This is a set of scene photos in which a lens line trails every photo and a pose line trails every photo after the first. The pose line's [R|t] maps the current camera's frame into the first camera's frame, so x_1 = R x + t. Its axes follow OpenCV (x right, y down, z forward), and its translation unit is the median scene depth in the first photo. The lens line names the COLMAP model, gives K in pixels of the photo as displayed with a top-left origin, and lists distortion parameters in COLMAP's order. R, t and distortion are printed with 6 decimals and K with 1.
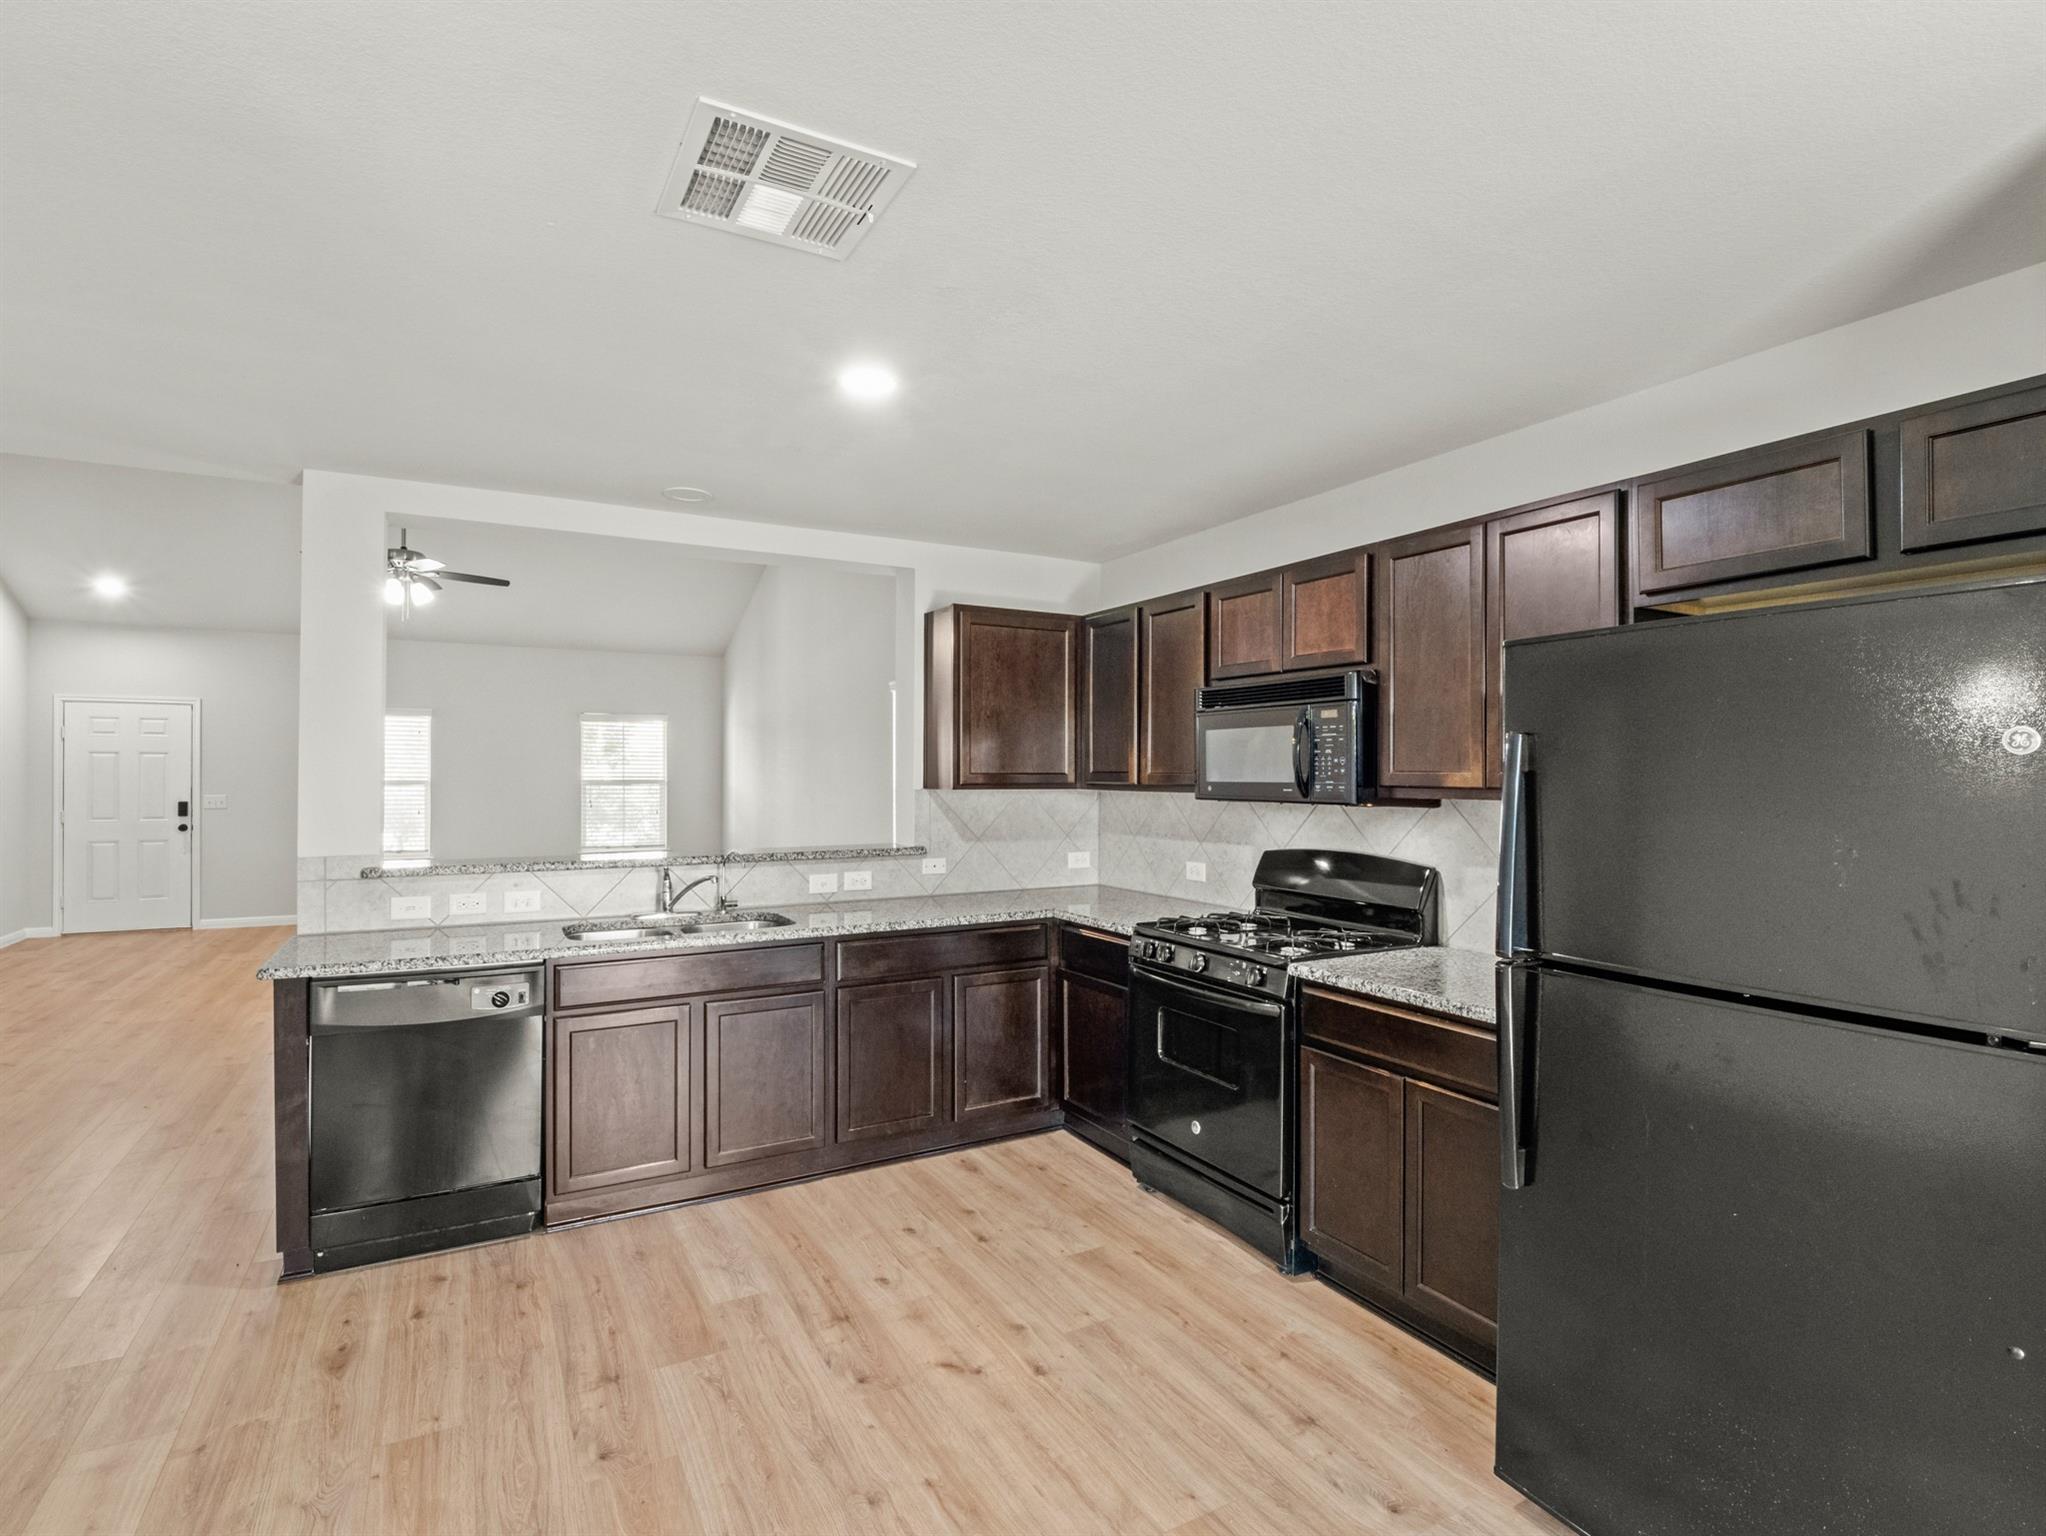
lens RADIAL K [[1029.3, 0, 1023.0], [0, 1029.3, 768.0], [0, 0, 1]] dist [0.001897, -0.001399]
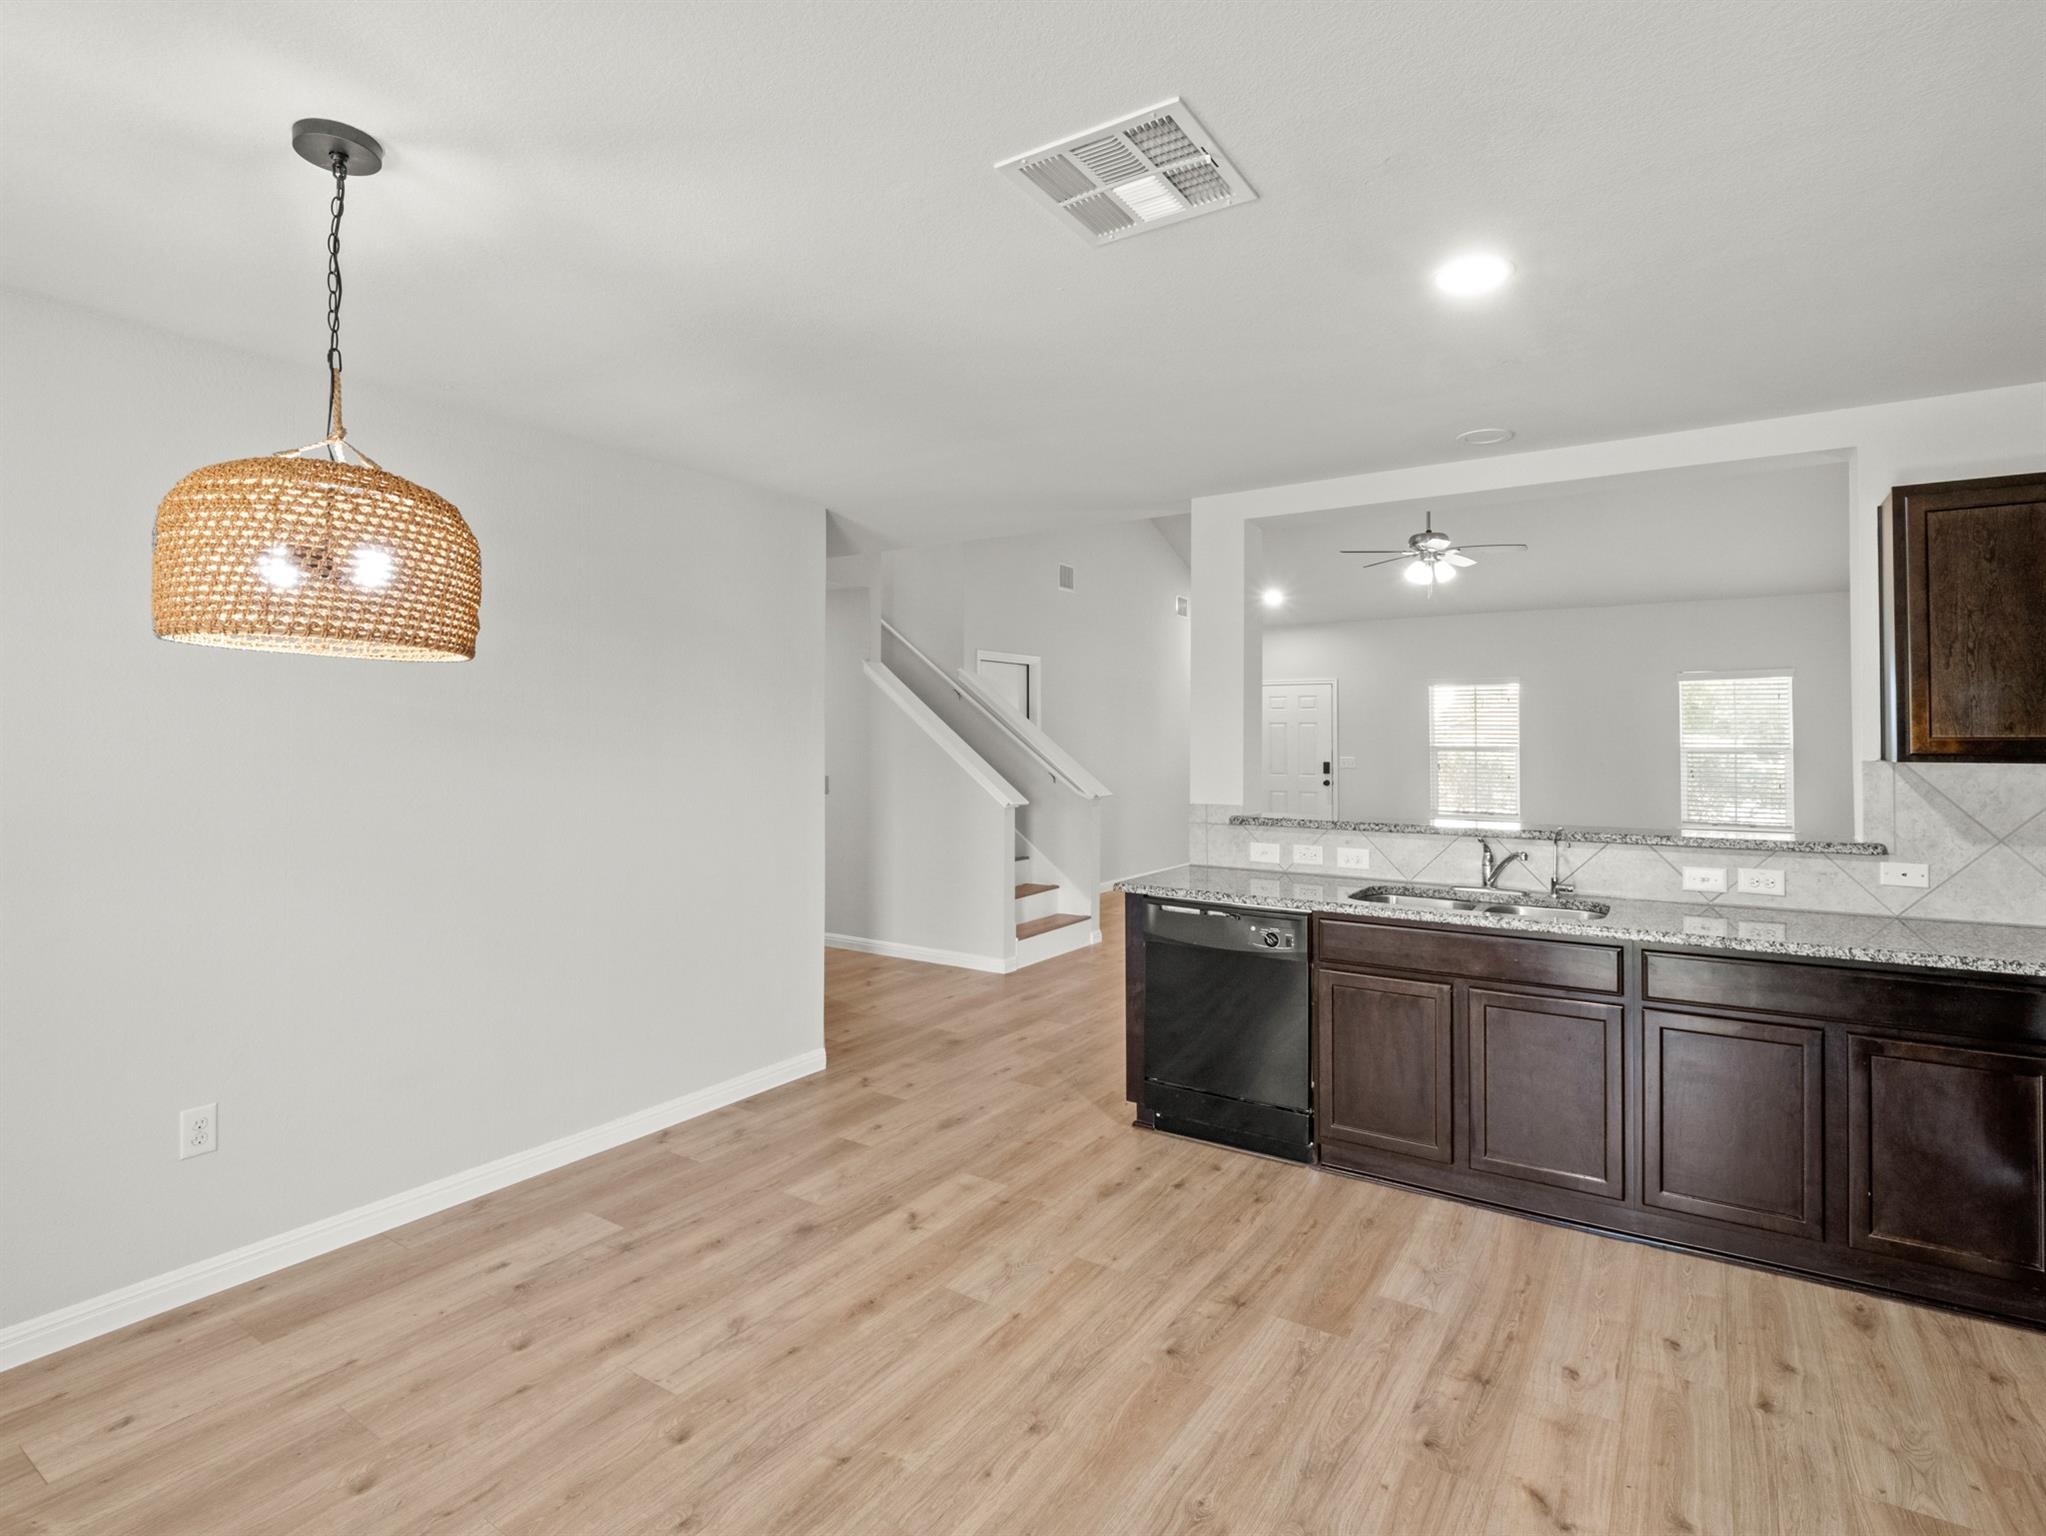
lens RADIAL K [[1041.0, 0, 1014.7], [0, 1041.0, 718.9], [0, 0, 1]] dist [0.001562, -0.000867]
pose [[0.469077, -0.015985, -0.883013, 0.364737], [0.001731, 0.999851, -0.017180, 0.004297], [0.883156, 0.006530, 0.469035, 0.227231]]
